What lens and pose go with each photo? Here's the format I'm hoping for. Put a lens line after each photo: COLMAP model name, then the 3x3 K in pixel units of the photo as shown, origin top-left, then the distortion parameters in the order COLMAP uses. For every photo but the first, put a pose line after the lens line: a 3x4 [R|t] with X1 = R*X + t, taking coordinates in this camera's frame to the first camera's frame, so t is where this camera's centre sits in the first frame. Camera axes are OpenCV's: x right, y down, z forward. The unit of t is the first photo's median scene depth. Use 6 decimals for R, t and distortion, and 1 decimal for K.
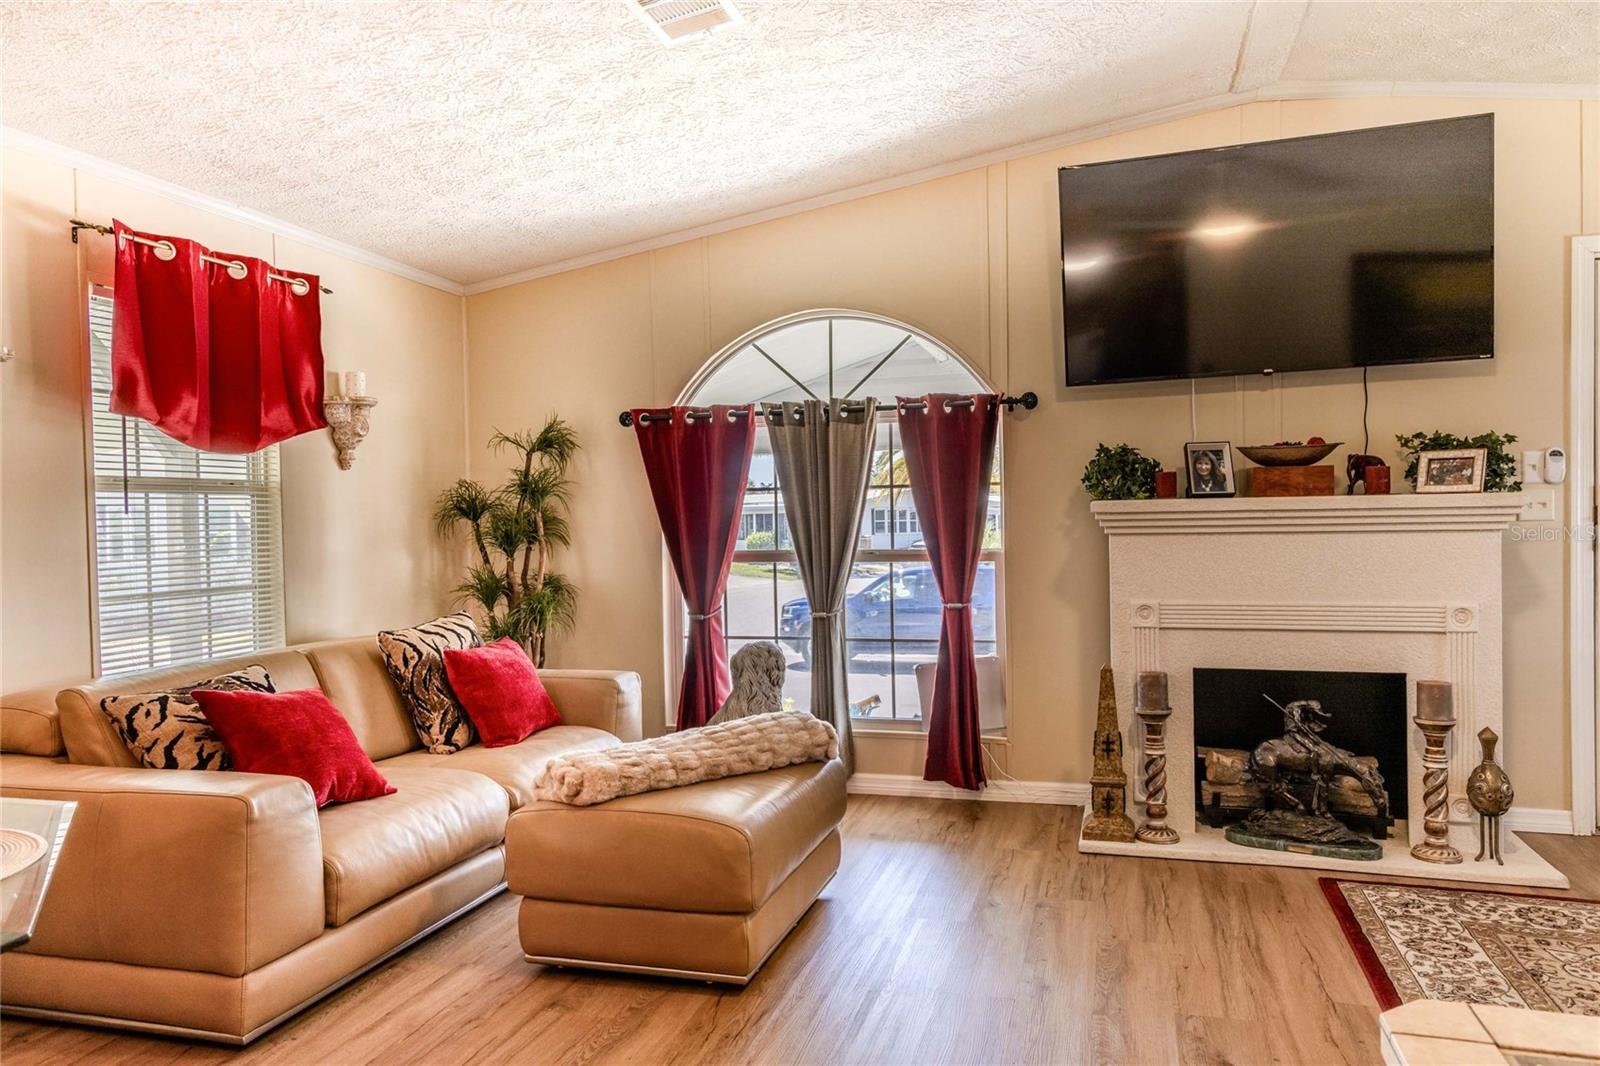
lens RADIAL K [[1106.5, 0, 806.6], [0, 1106.5, 533.4], [0, 0, 1]] dist [0.015137, -0.005326]
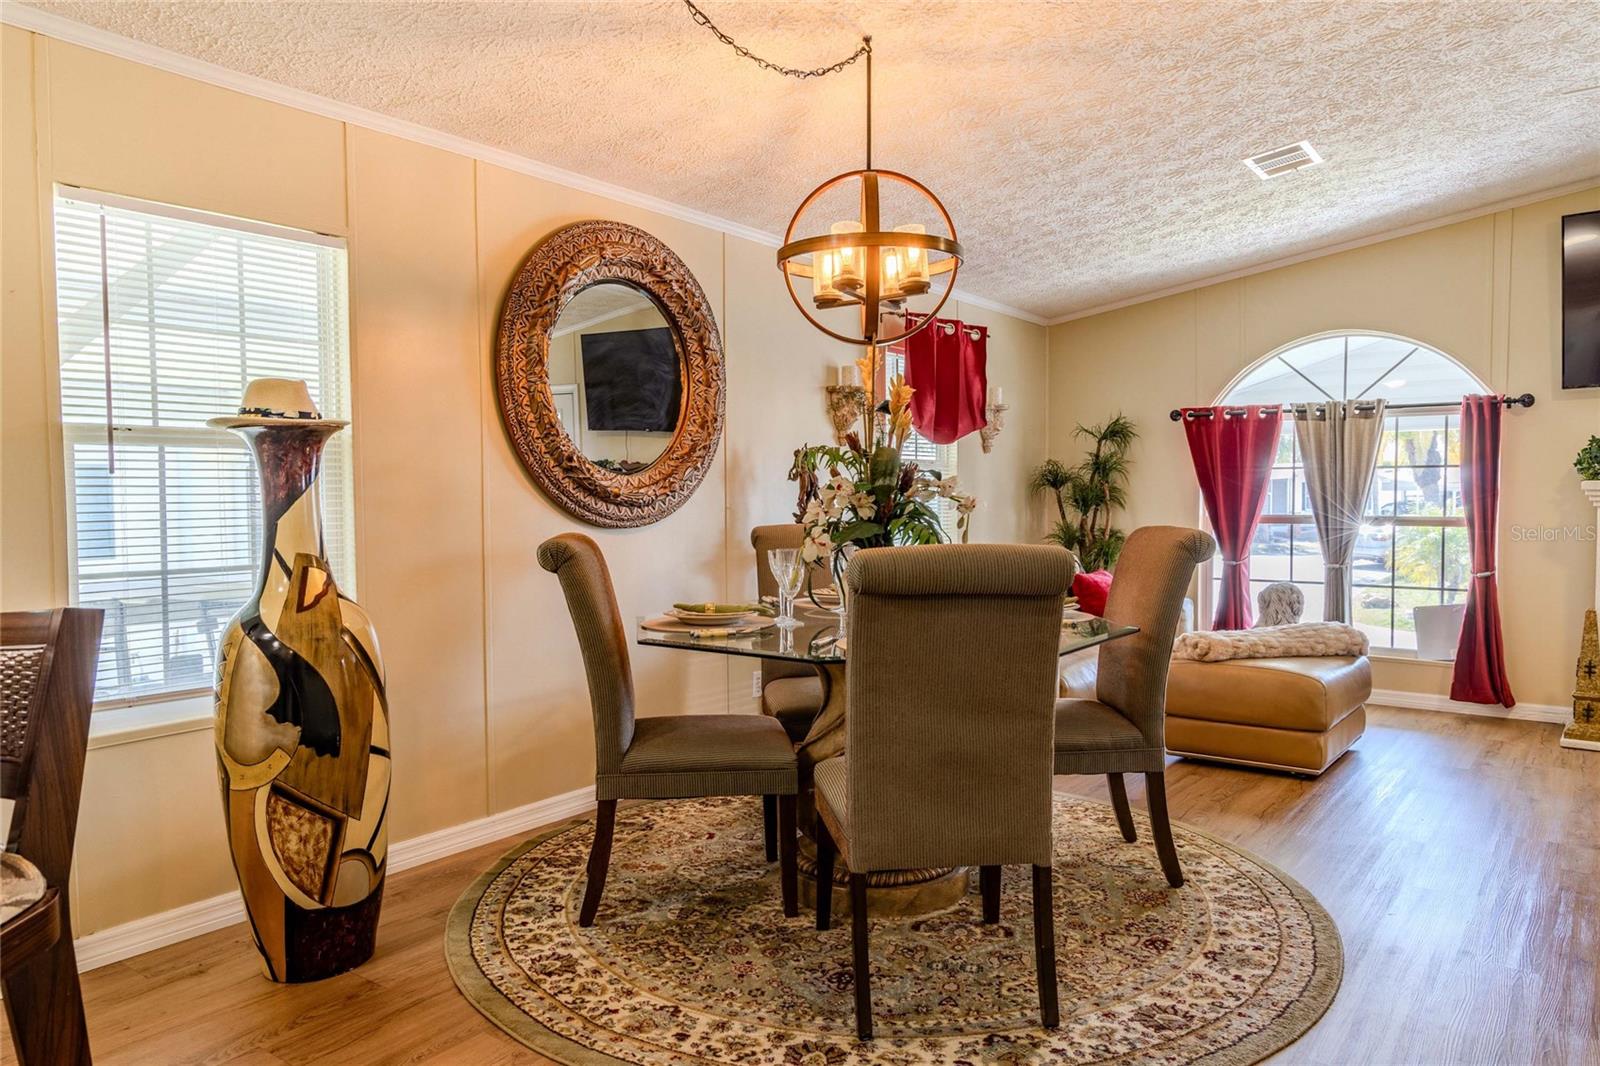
lens RADIAL K [[1106.5, 0, 798.1], [0, 1106.5, 530.4], [0, 0, 1]] dist [0.015137, -0.005326]
pose [[0.936138, 0.029968, -0.350355, -0.128116], [-0.021830, 0.999393, 0.027154, 0.011478], [0.350956, -0.017772, 0.936223, -0.483493]]
